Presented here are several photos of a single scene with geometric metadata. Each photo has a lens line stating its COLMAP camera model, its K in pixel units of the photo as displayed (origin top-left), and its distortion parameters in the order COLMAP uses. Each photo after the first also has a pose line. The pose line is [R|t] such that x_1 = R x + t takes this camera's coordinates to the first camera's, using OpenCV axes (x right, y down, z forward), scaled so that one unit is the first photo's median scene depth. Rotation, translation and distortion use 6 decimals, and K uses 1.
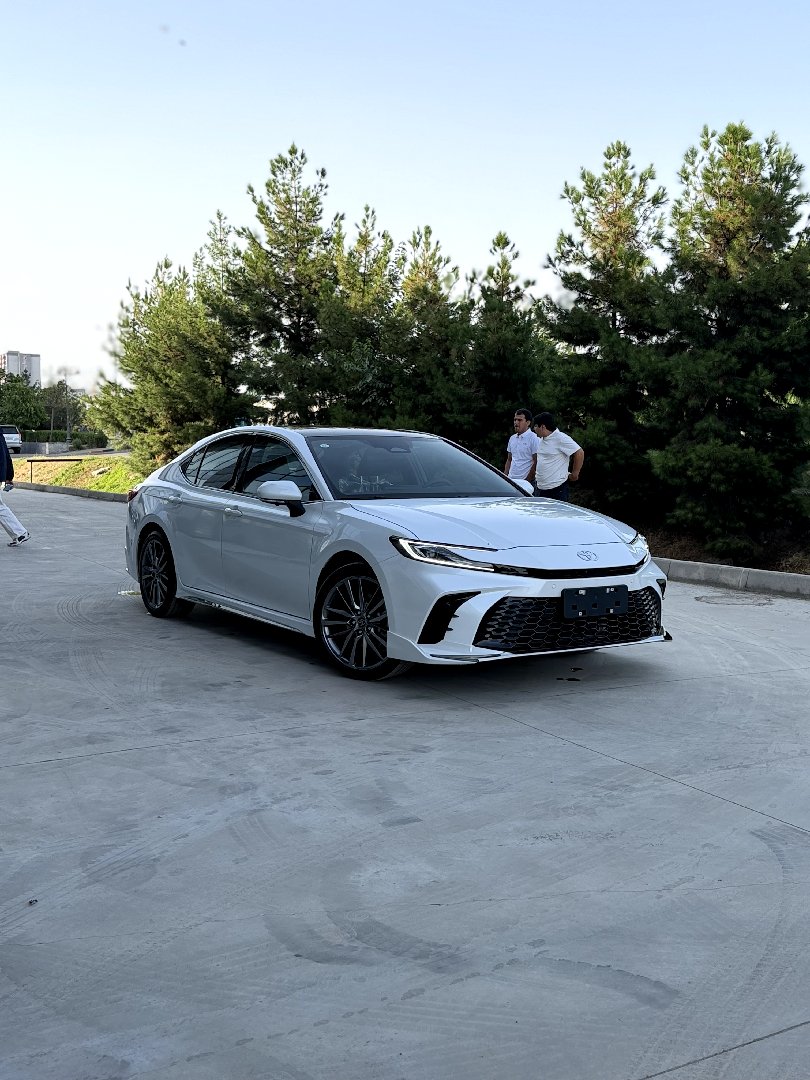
lens RADIAL K [[1141.2, 0, 401.5], [0, 1141.2, 556.4], [0, 0, 1]] dist [0.164940, -0.132109]
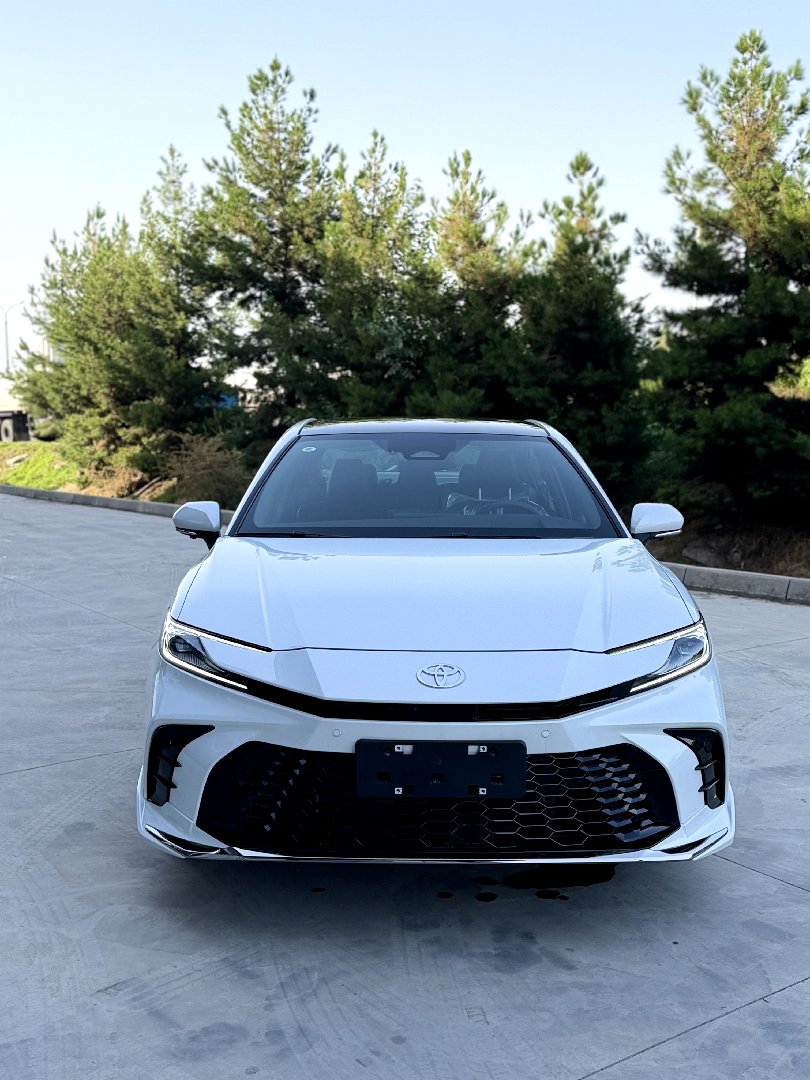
lens RADIAL K [[1148.2, 0, 405.0], [0, 1148.2, 540.0], [0, 0, 1]] dist [0.201508, -0.436786]
pose [[0.995624, -0.023814, 0.090369, -0.082905], [0.023186, 0.999699, 0.007995, -0.022054], [-0.090532, -0.005865, 0.995876, 0.170373]]
